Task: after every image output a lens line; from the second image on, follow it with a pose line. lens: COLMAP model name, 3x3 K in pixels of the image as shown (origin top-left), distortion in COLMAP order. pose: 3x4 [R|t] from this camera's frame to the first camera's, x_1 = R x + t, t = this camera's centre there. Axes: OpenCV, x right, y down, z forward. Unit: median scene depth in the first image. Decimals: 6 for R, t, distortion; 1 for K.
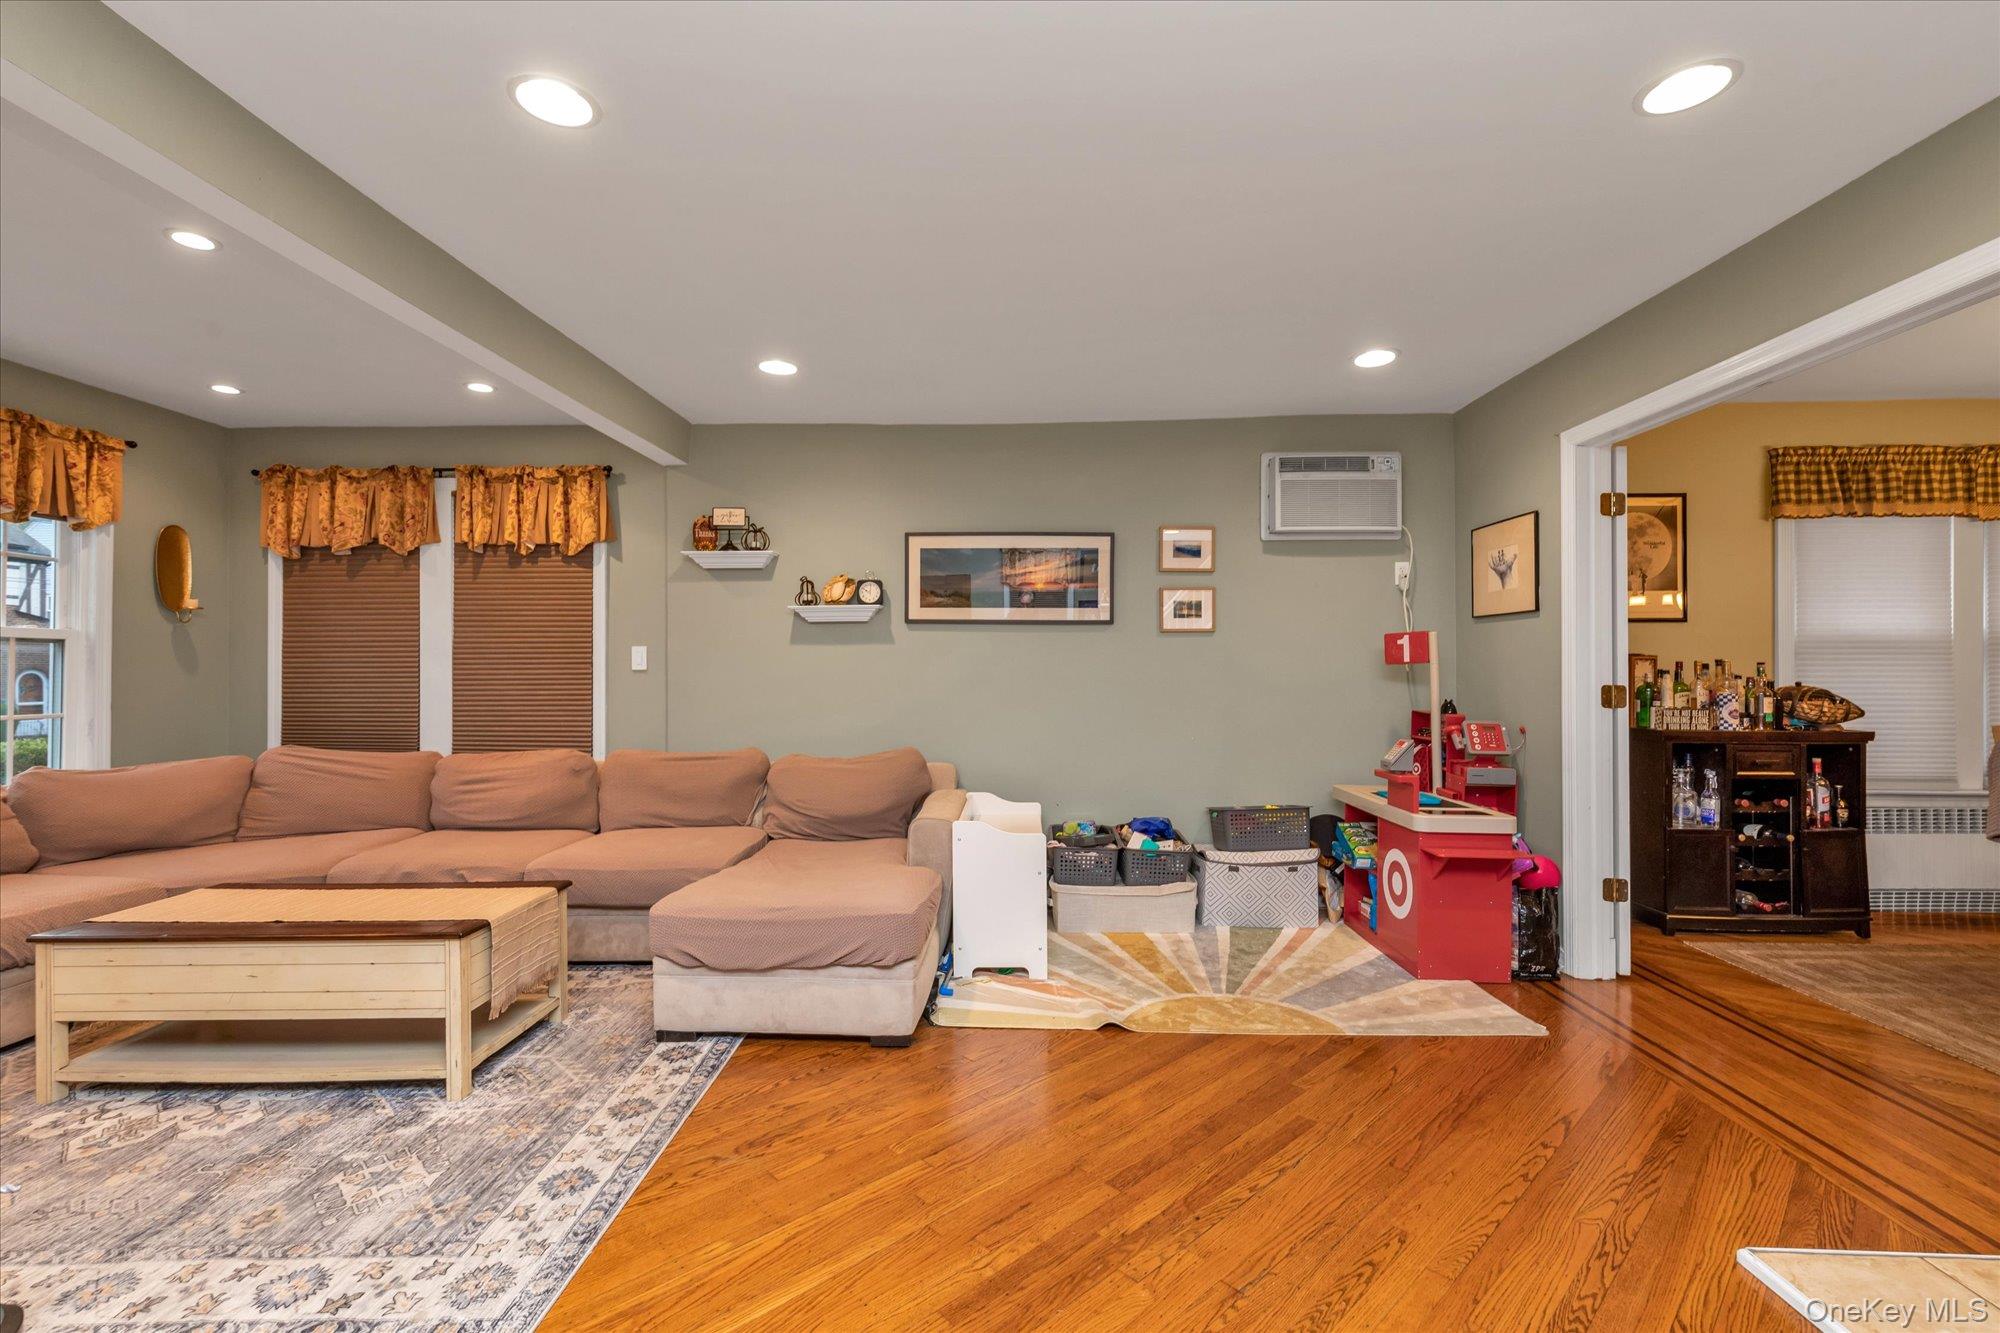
lens RADIAL K [[870.4, 0, 981.1], [0, 870.4, 667.2], [0, 0, 1]] dist [-0.003931, -0.000431]
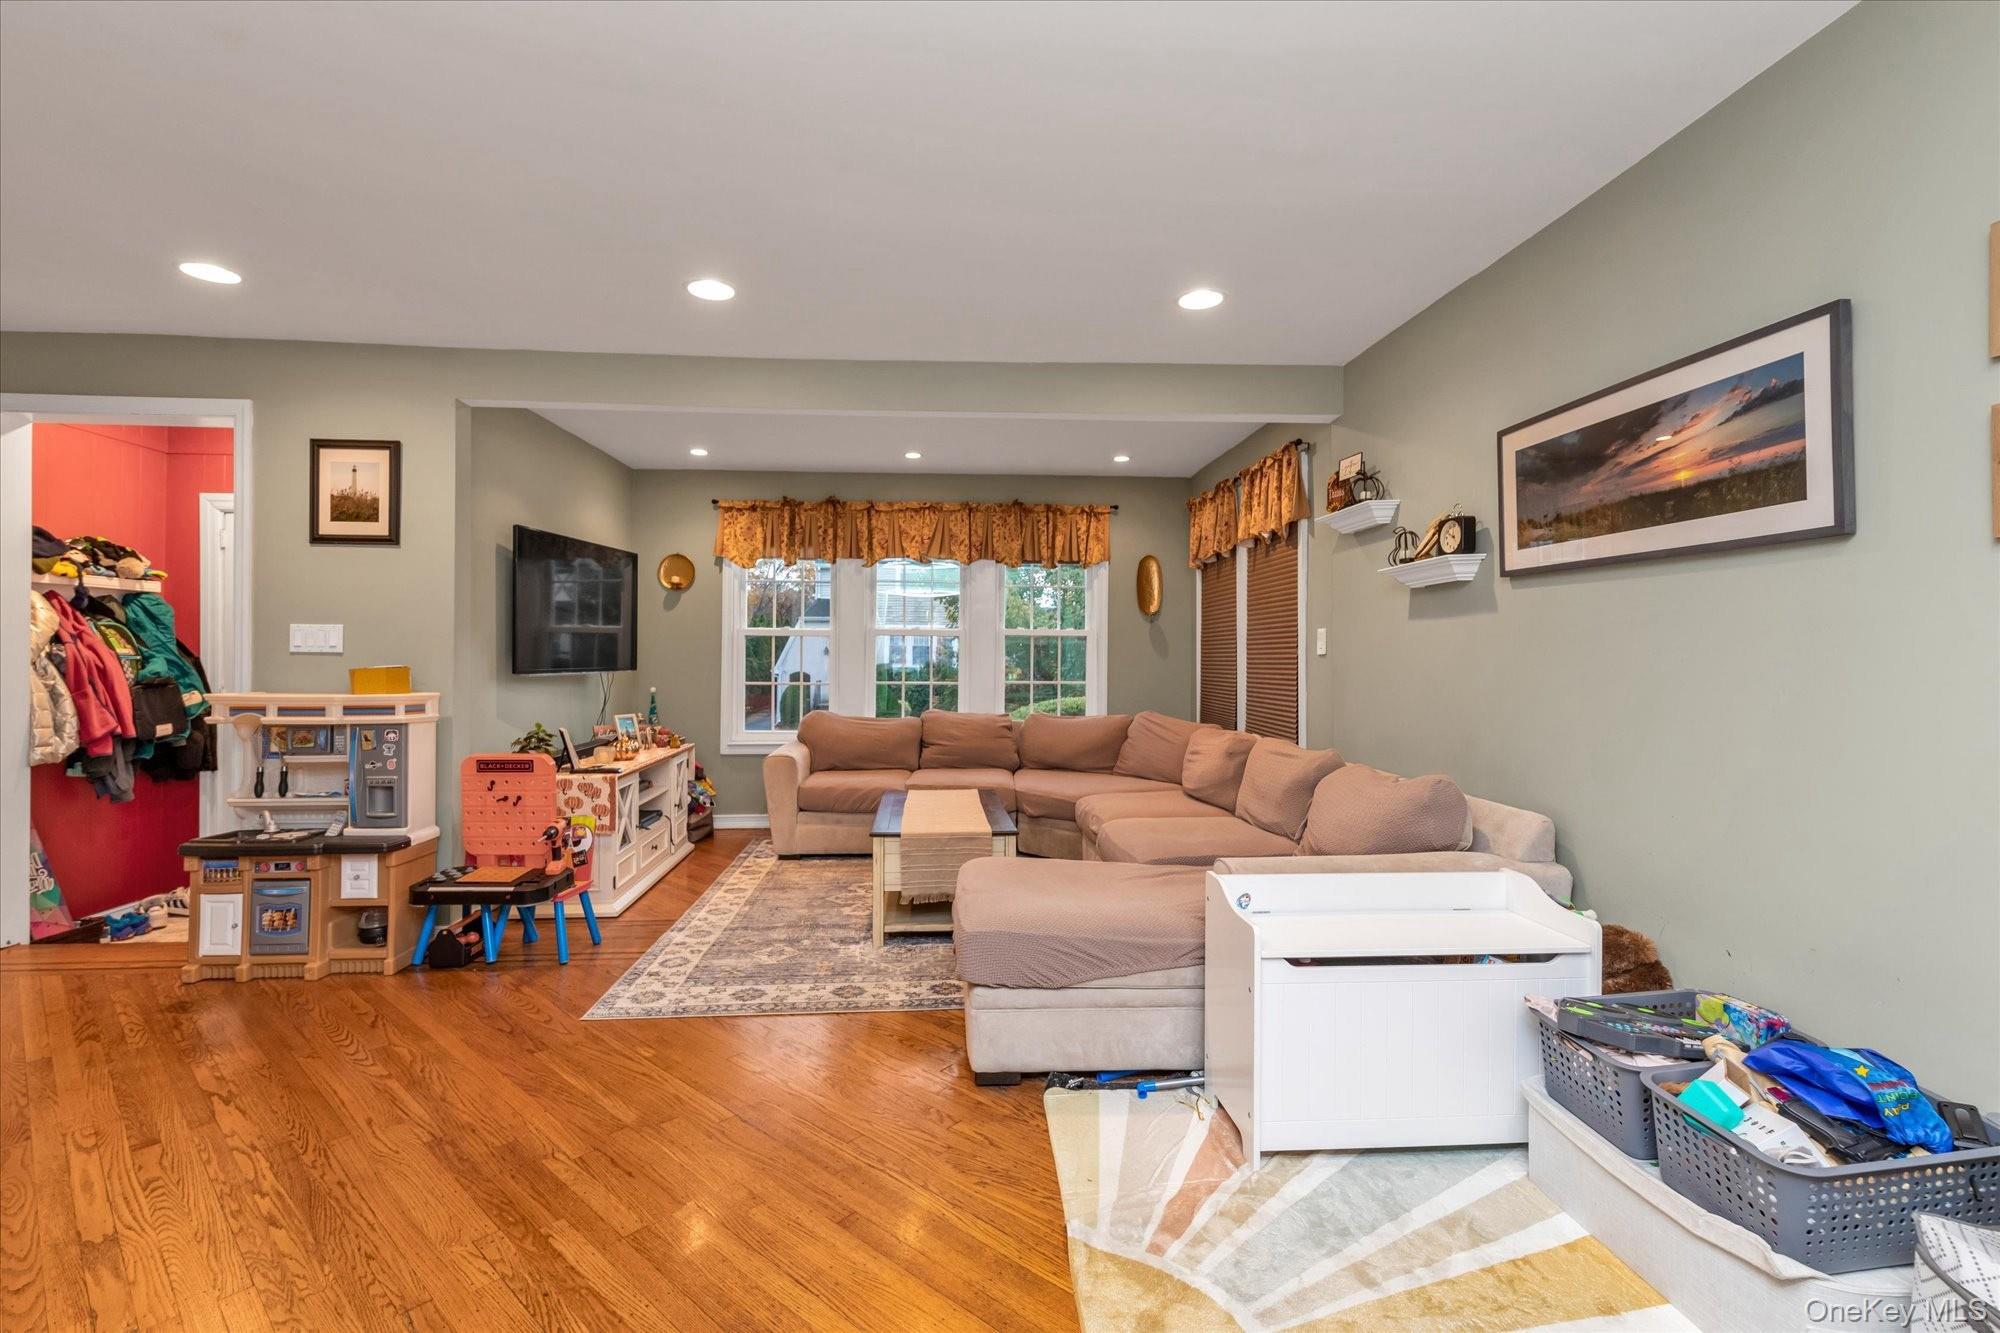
lens RADIAL K [[870.4, 0, 995.6], [0, 870.4, 652.2], [0, 0, 1]] dist [-0.003931, -0.000431]
pose [[0.114796, -0.003909, -0.993381, 0.948714], [0.002306, 0.999991, -0.003668, 0.007443], [0.993386, -0.001870, 0.114804, 1.111854]]
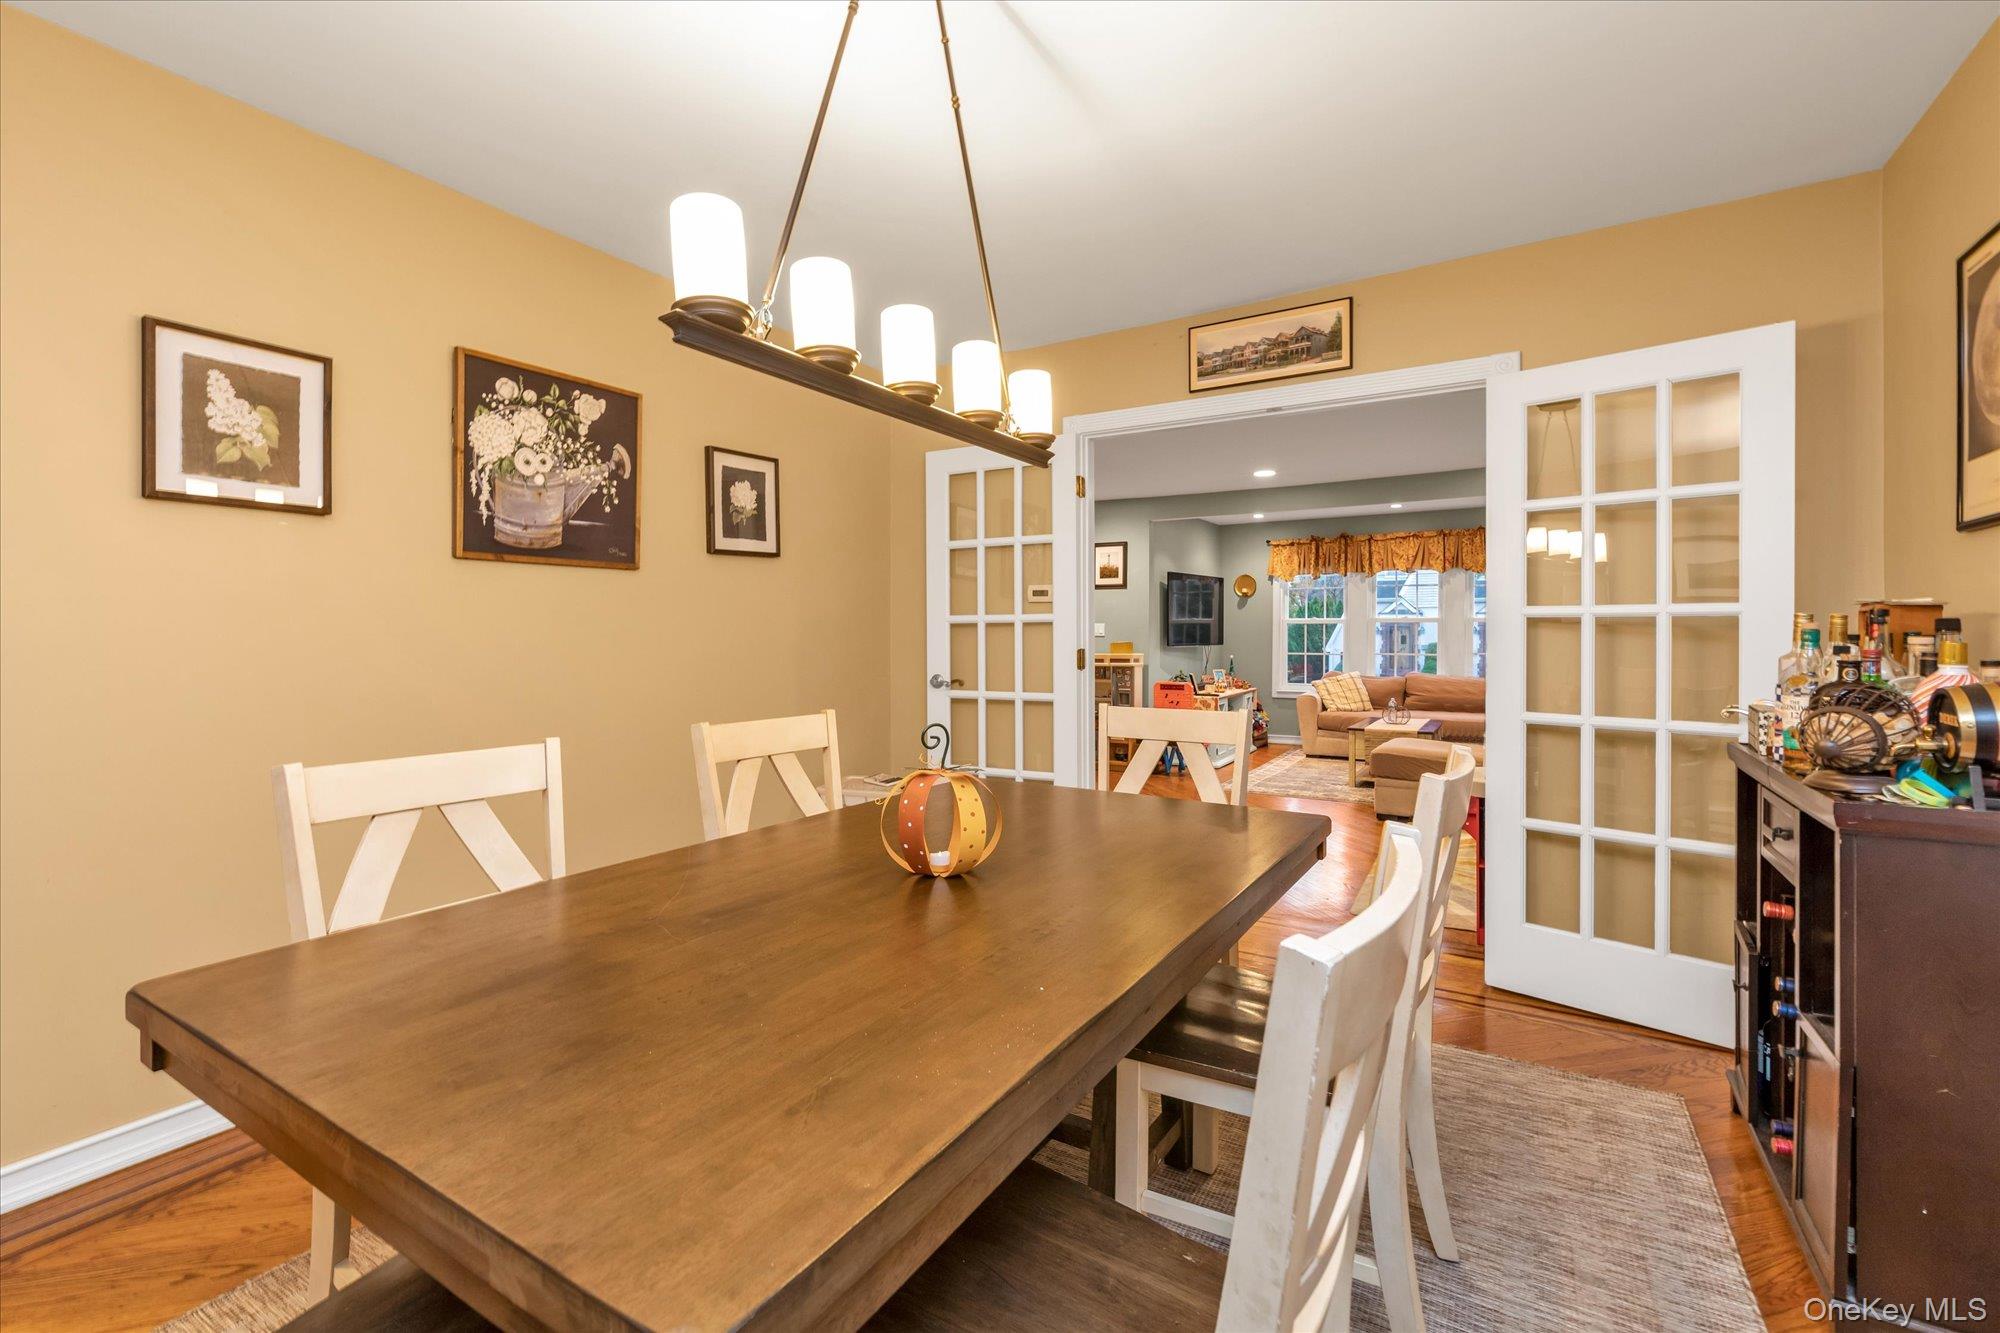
lens RADIAL K [[870.4, 0, 998.2], [0, 870.4, 645.8], [0, 0, 1]] dist [-0.003931, -0.000431]
pose [[-0.480694, 0.010375, -0.876827, 2.582341], [0.005943, 0.999946, 0.008574, 0.006985], [0.876868, -0.001090, -0.480730, 1.453390]]
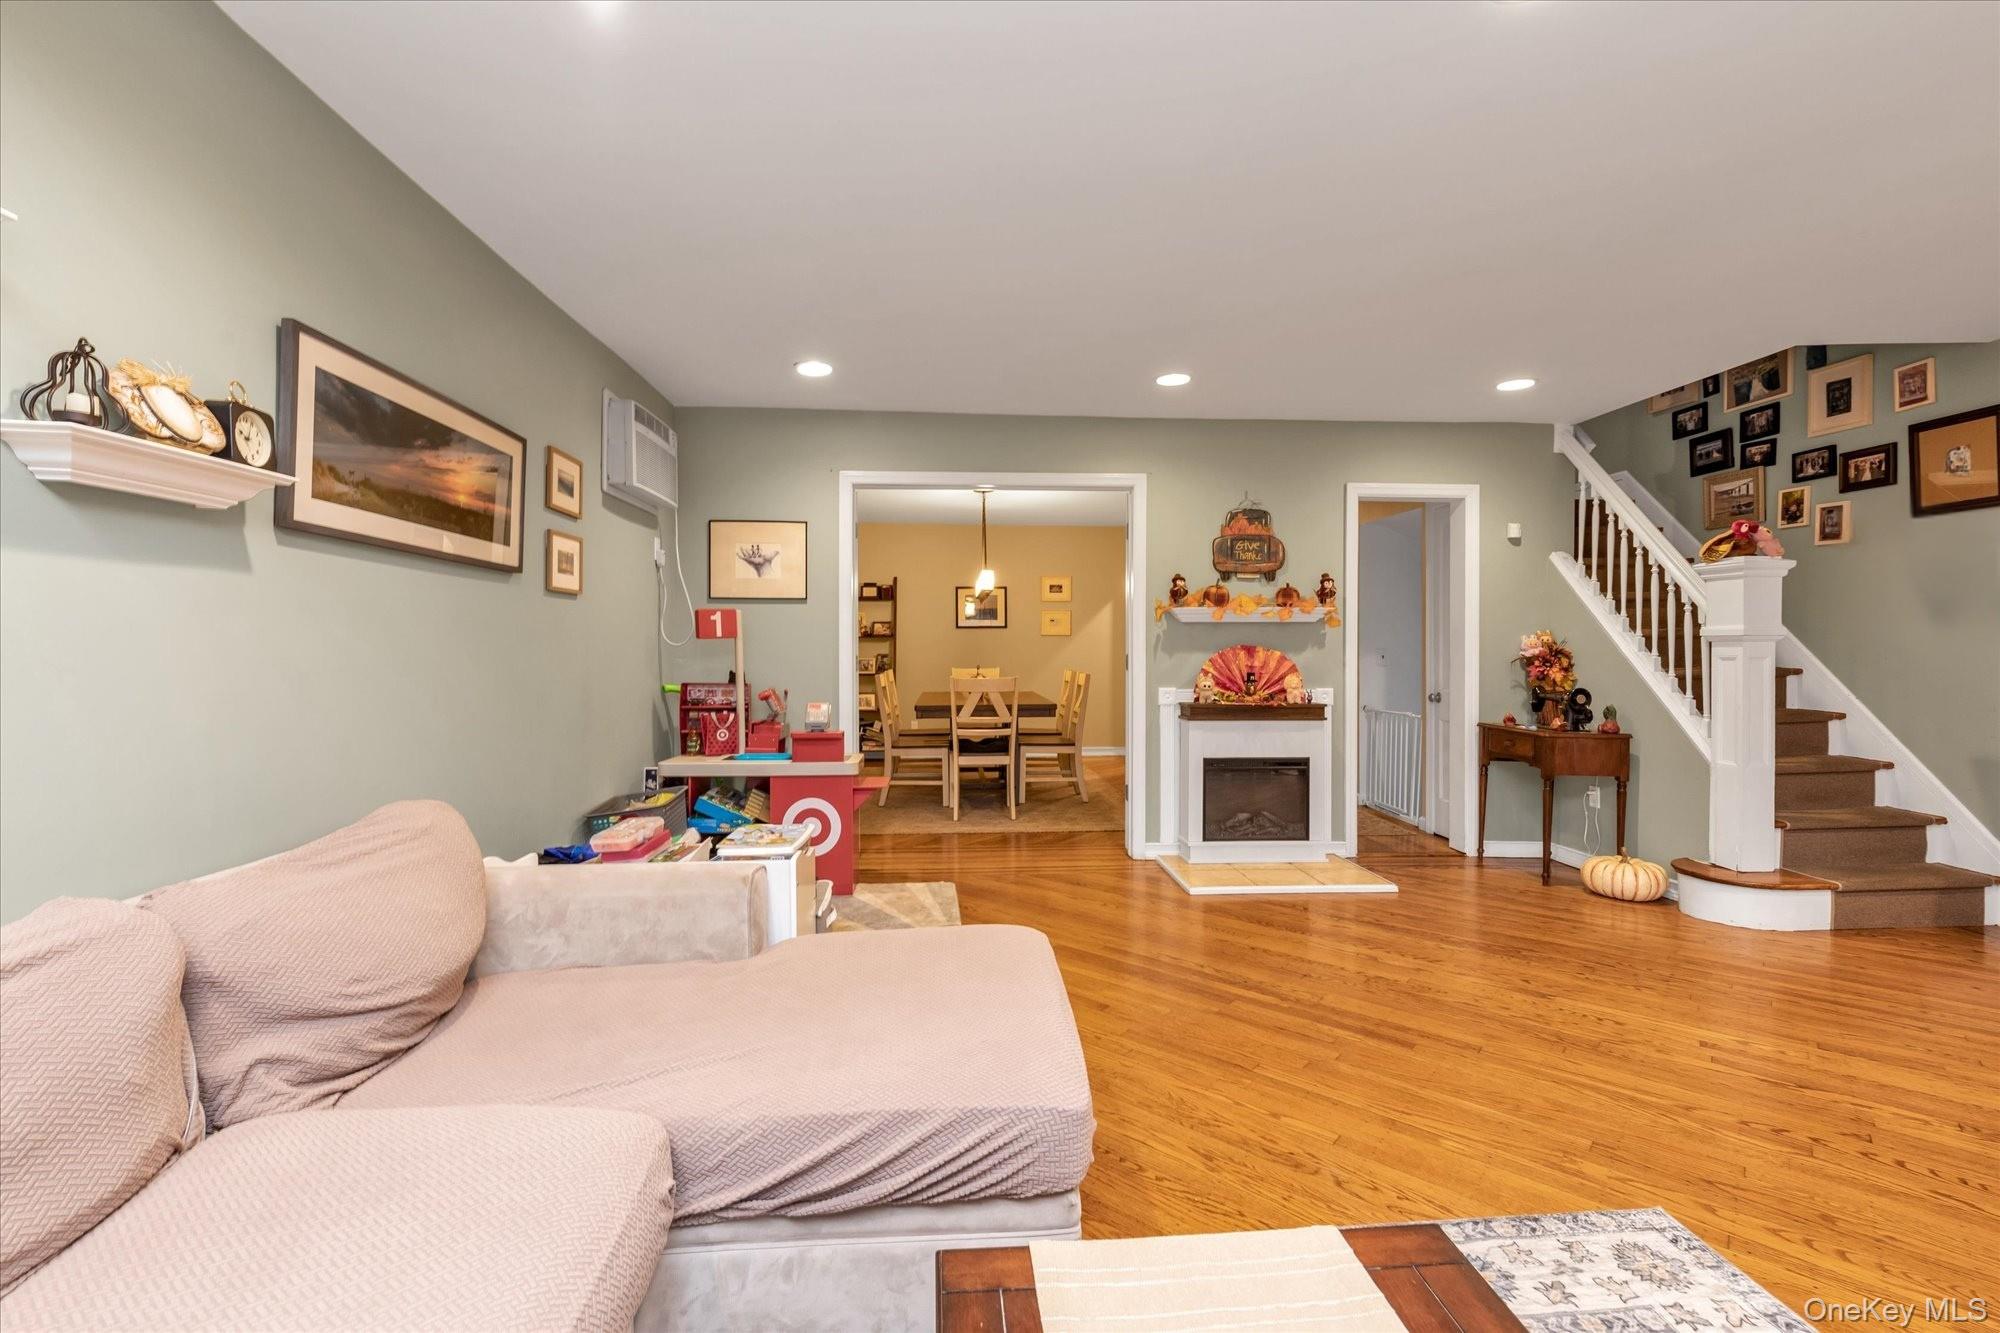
lens RADIAL K [[870.4, 0, 994.1], [0, 870.4, 652.3], [0, 0, 1]] dist [-0.003931, -0.000431]
pose [[-0.105940, -0.001636, 0.994371, -1.080148], [-0.003112, 0.999994, 0.001313, 0.019335], [-0.994368, -0.002955, -0.105945, 1.355608]]
